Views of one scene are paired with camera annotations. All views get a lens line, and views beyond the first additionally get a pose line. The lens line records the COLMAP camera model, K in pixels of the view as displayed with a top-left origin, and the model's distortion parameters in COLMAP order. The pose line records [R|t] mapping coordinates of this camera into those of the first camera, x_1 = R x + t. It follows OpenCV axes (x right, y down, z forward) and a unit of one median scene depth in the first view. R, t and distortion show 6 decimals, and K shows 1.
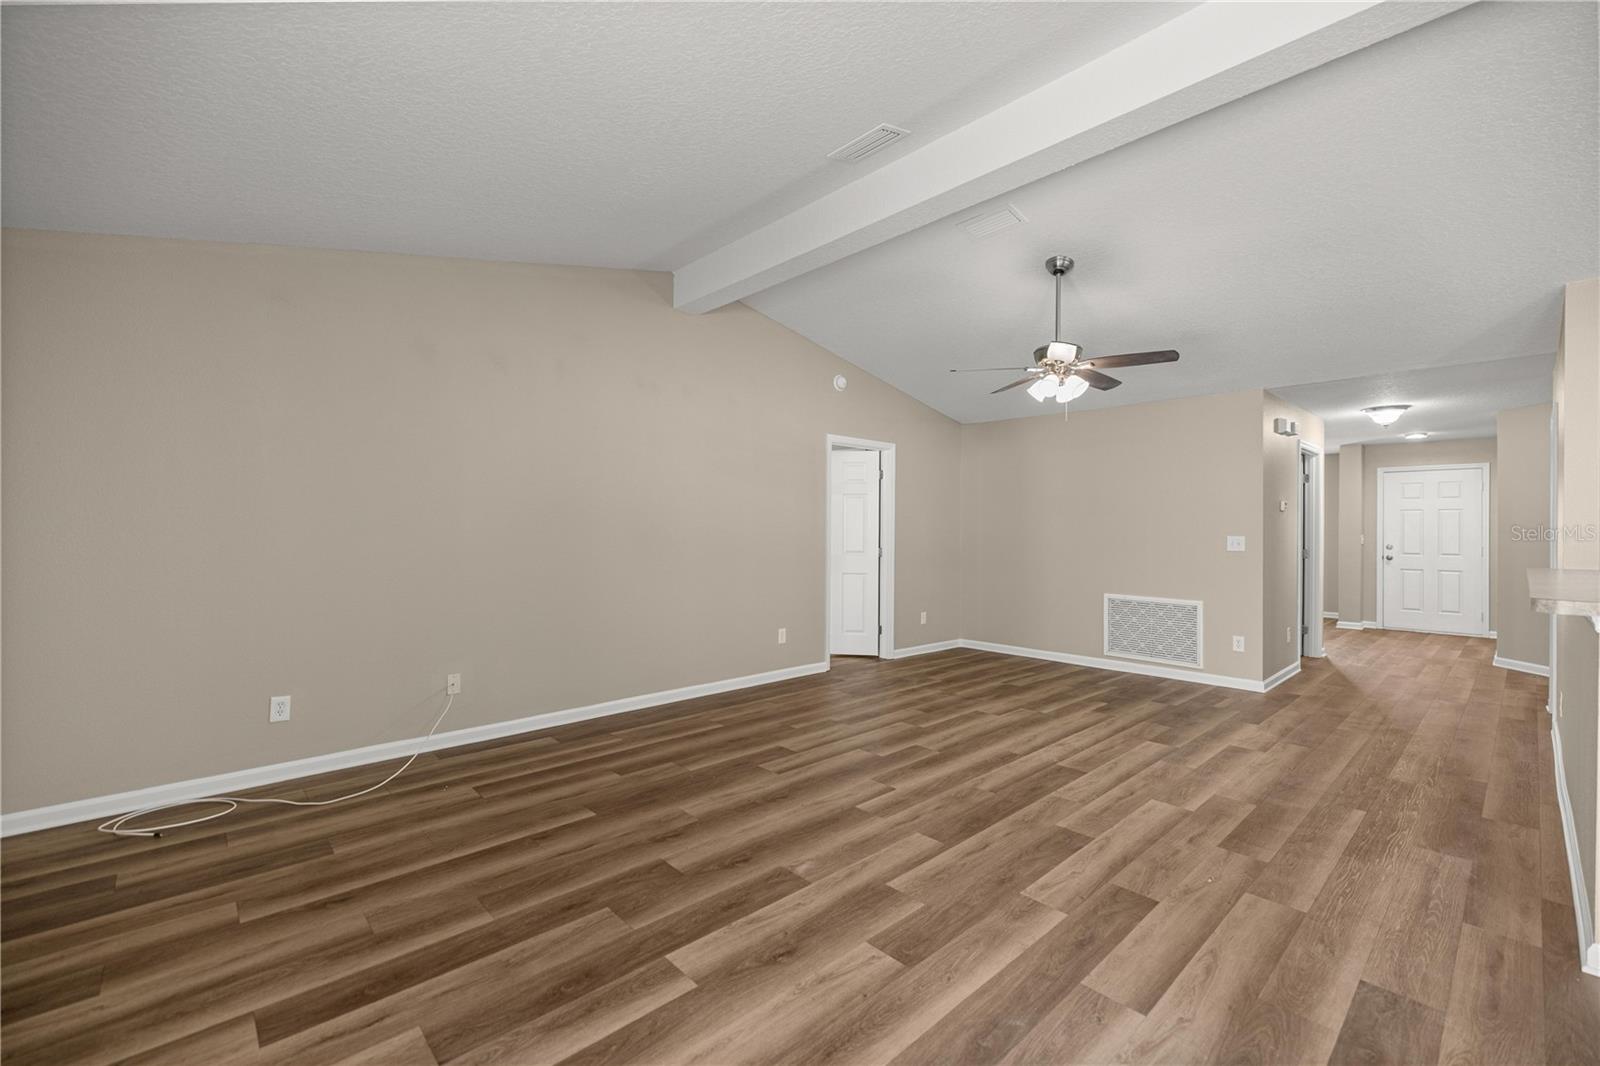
lens RADIAL K [[674.2, 0, 799.8], [0, 674.2, 529.9], [0, 0, 1]] dist [-0.002299, -0.000110]
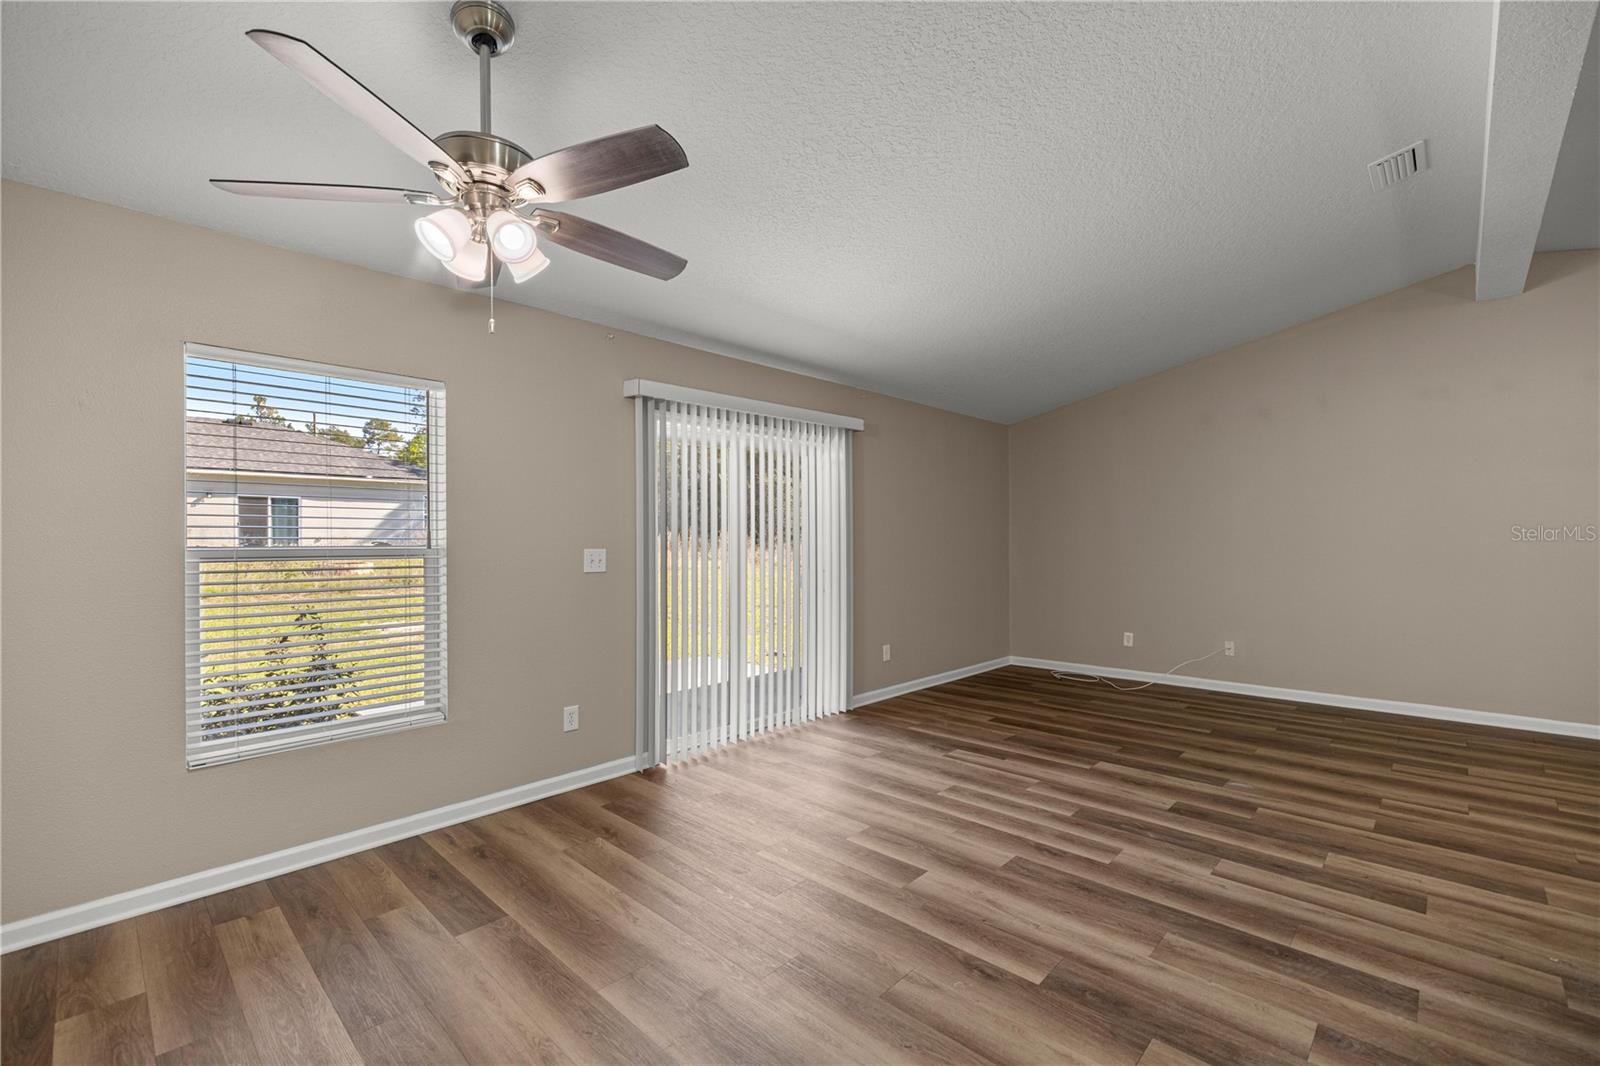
lens RADIAL K [[674.2, 0, 799.8], [0, 674.2, 529.9], [0, 0, 1]] dist [-0.002299, -0.000110]
pose [[0.060692, -0.017478, -0.998004, 1.351146], [0.003071, 0.999845, -0.017323, 0.000469], [0.998152, -0.002014, 0.060736, 0.018402]]
